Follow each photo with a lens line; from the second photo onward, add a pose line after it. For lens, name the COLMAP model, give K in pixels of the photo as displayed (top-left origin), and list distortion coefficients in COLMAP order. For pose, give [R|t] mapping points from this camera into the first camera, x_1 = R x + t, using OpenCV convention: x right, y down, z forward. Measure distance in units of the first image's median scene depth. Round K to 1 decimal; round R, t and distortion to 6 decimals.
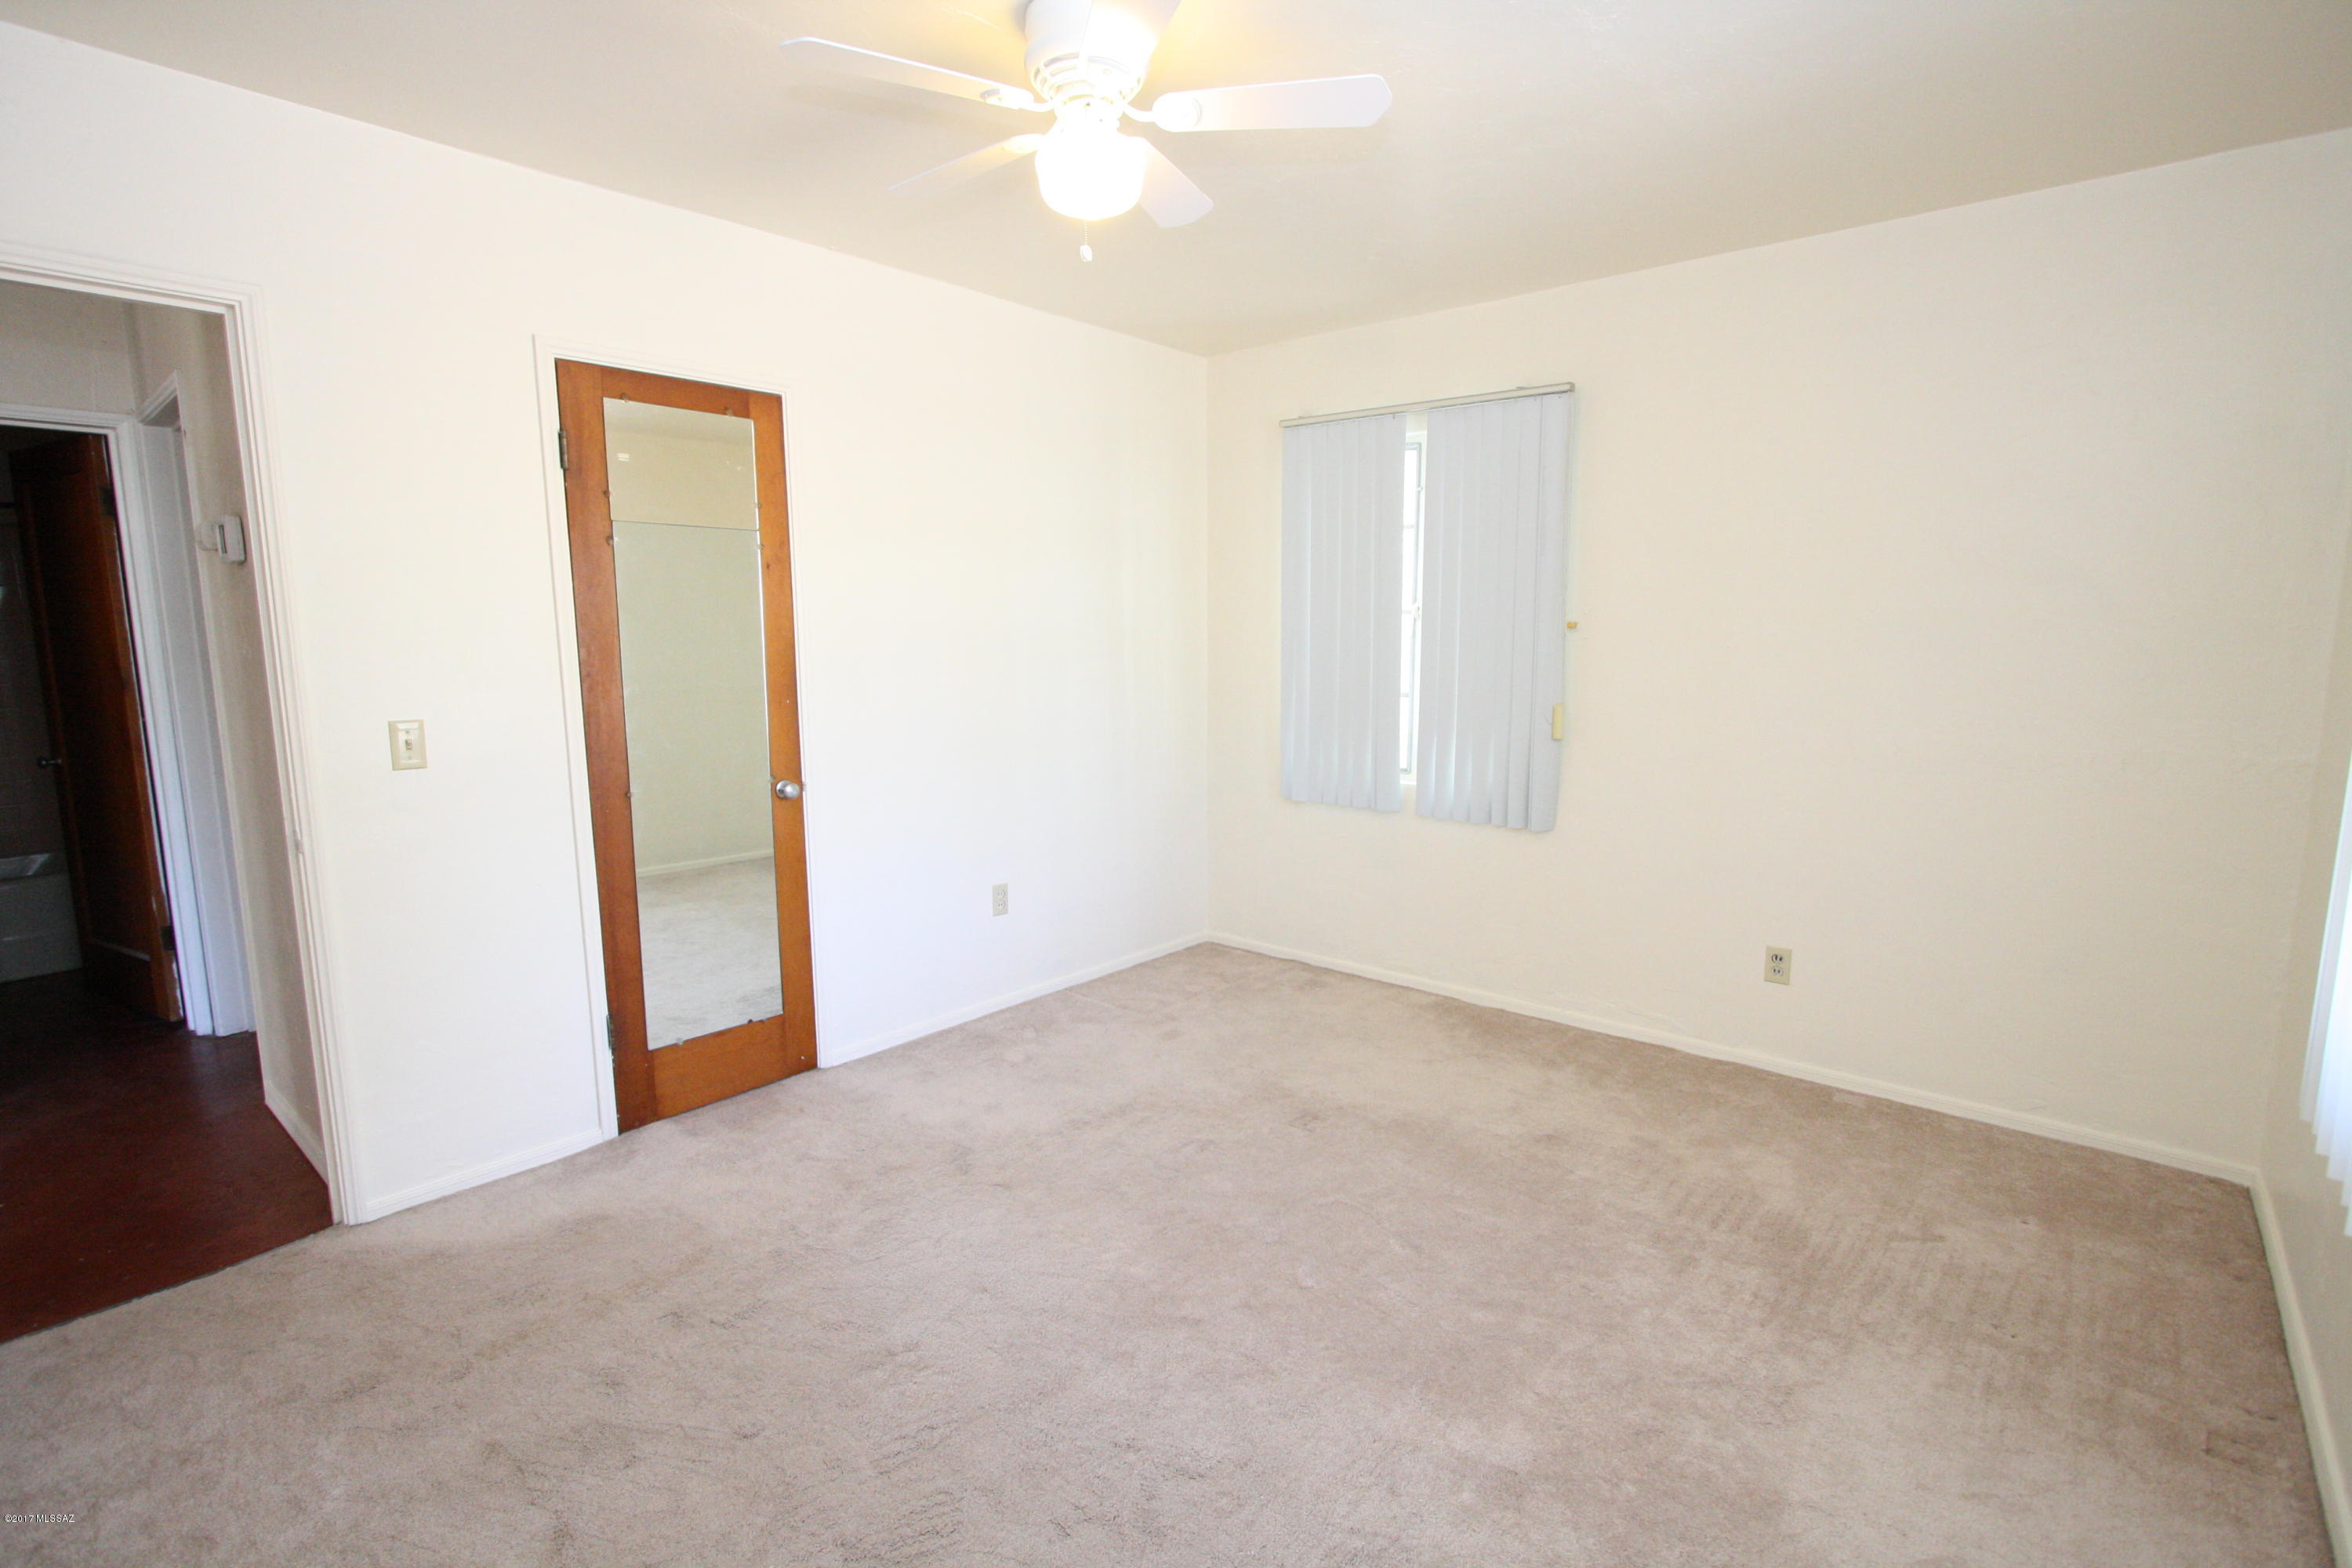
lens RADIAL K [[1097.5, 0, 1177.0], [0, 1097.5, 785.6], [0, 0, 1]] dist [-0.017571, 0.003101]
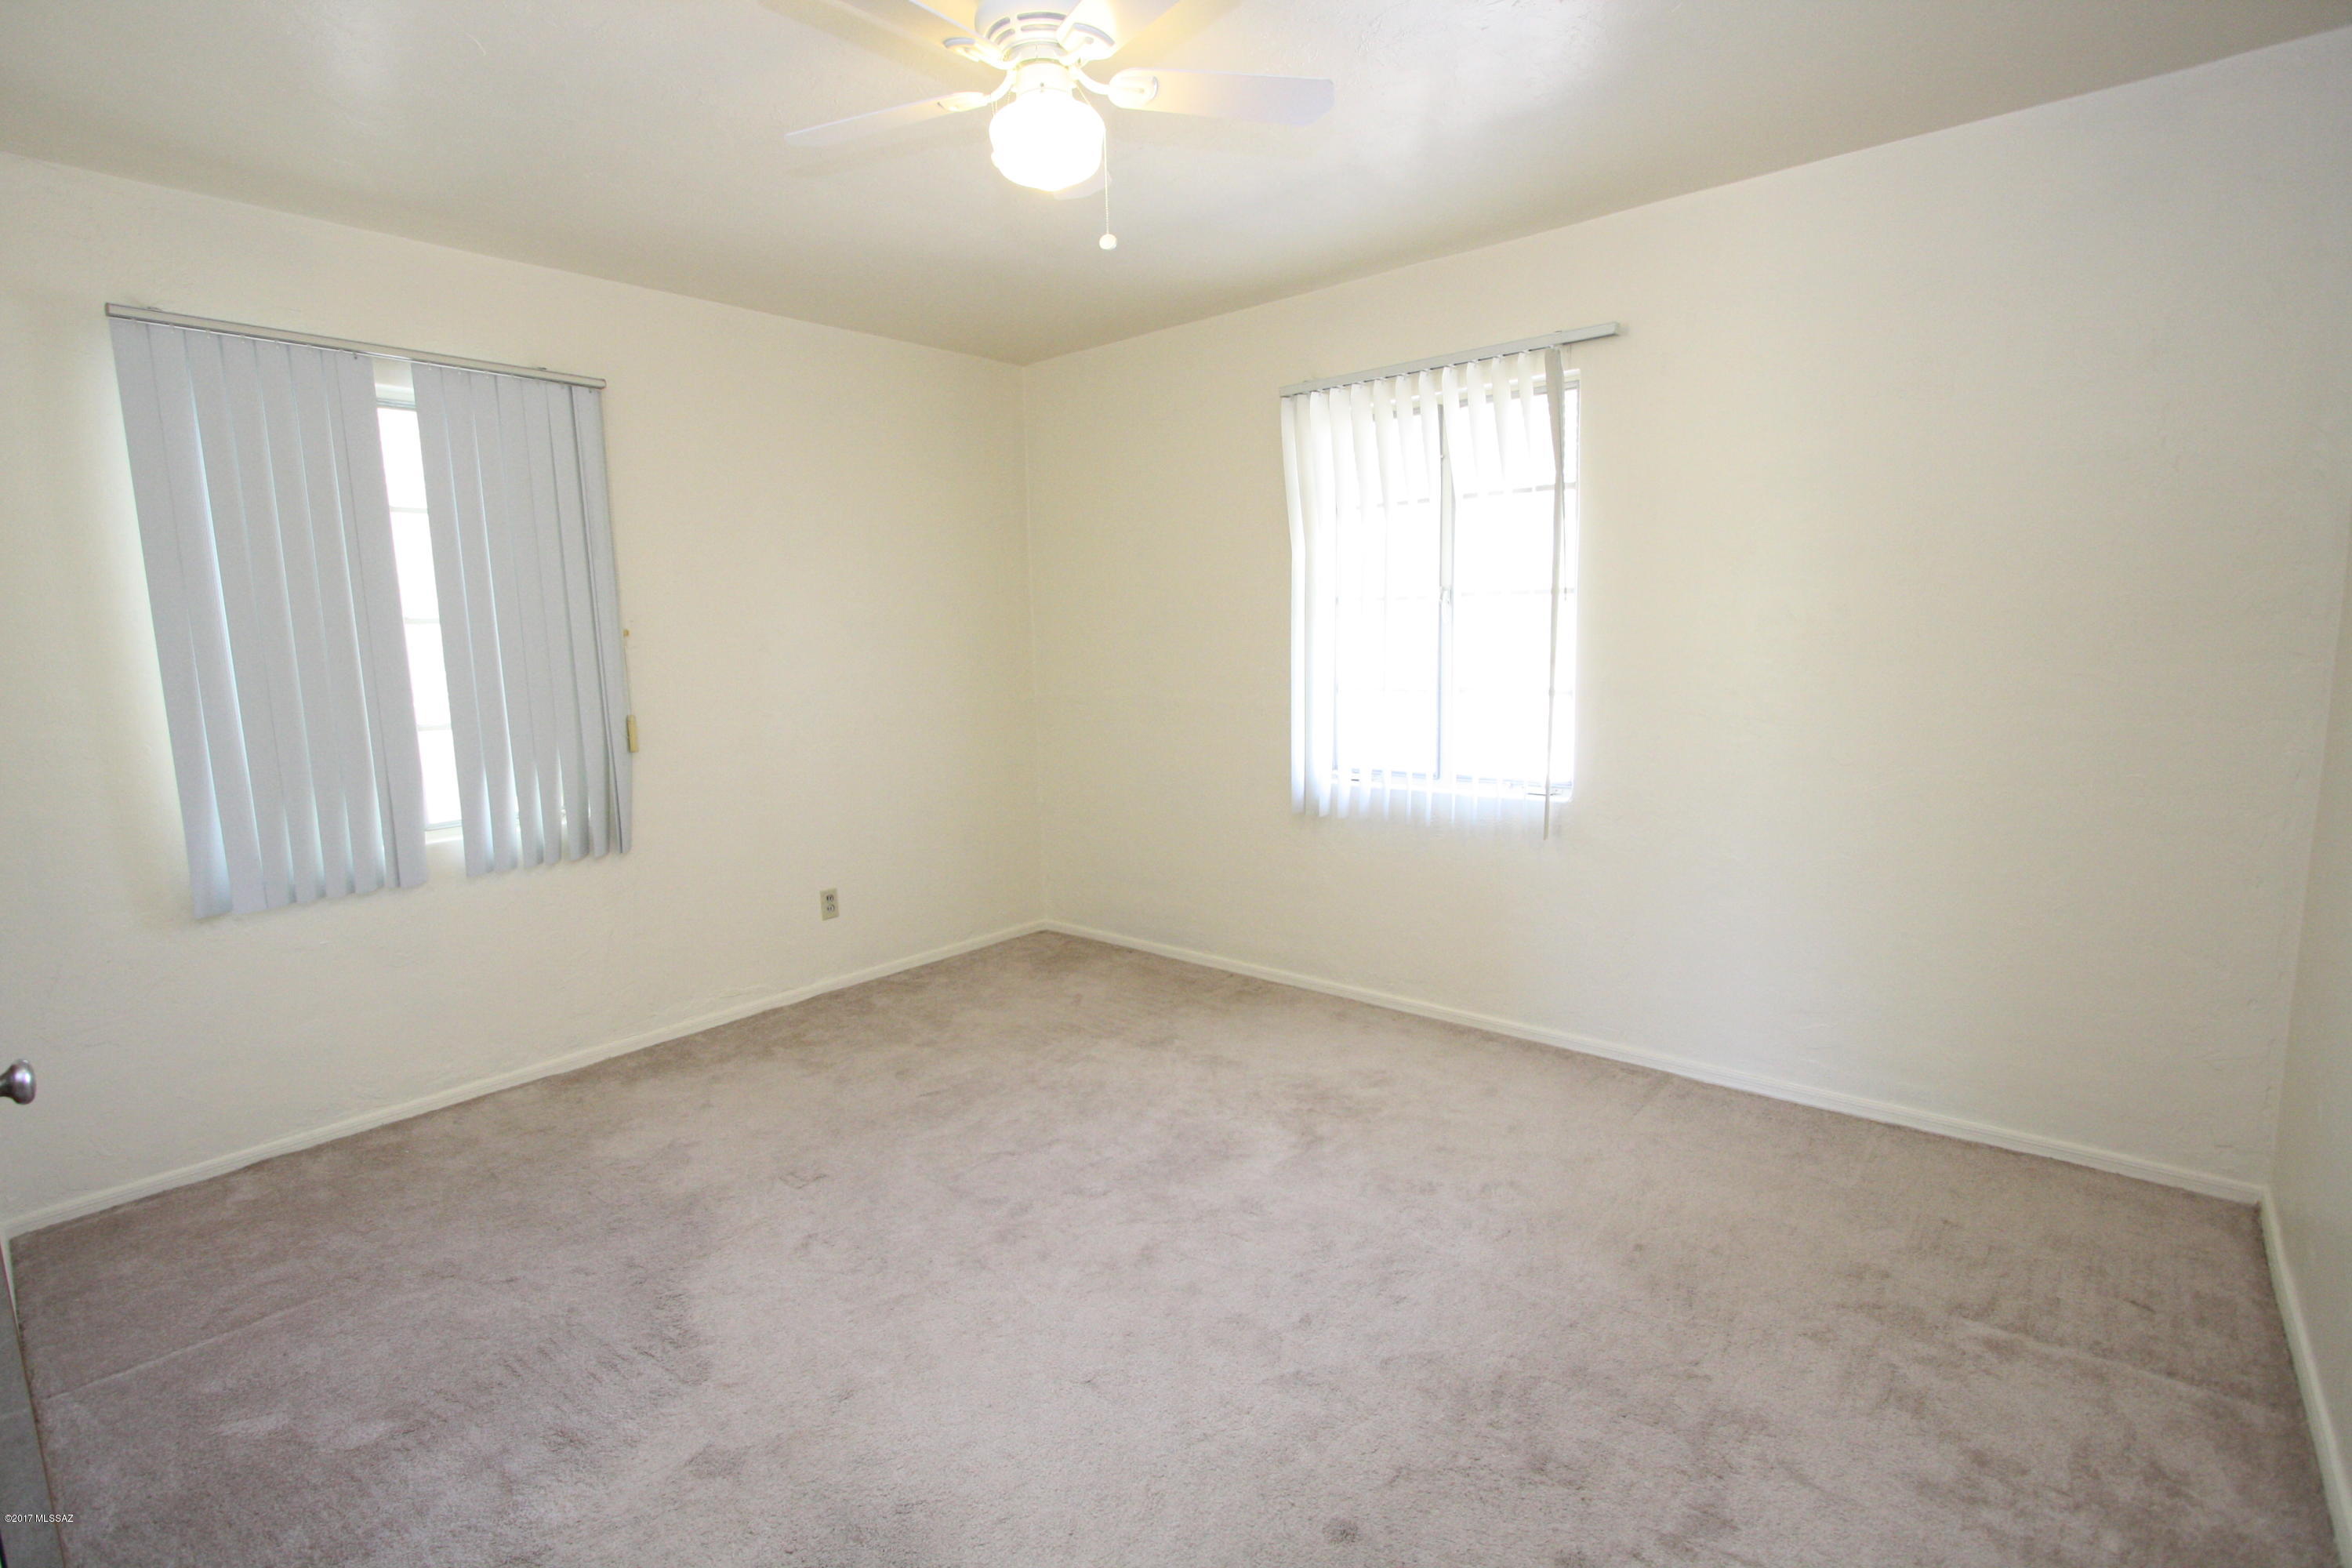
lens RADIAL K [[1097.5, 0, 1177.0], [0, 1097.5, 782.0], [0, 0, 1]] dist [-0.017571, 0.003101]
pose [[-0.010837, -0.140068, 0.990083, -0.604311], [0.163077, 0.976637, 0.139951, -0.072779], [-0.986554, 0.162977, 0.012258, 0.518251]]
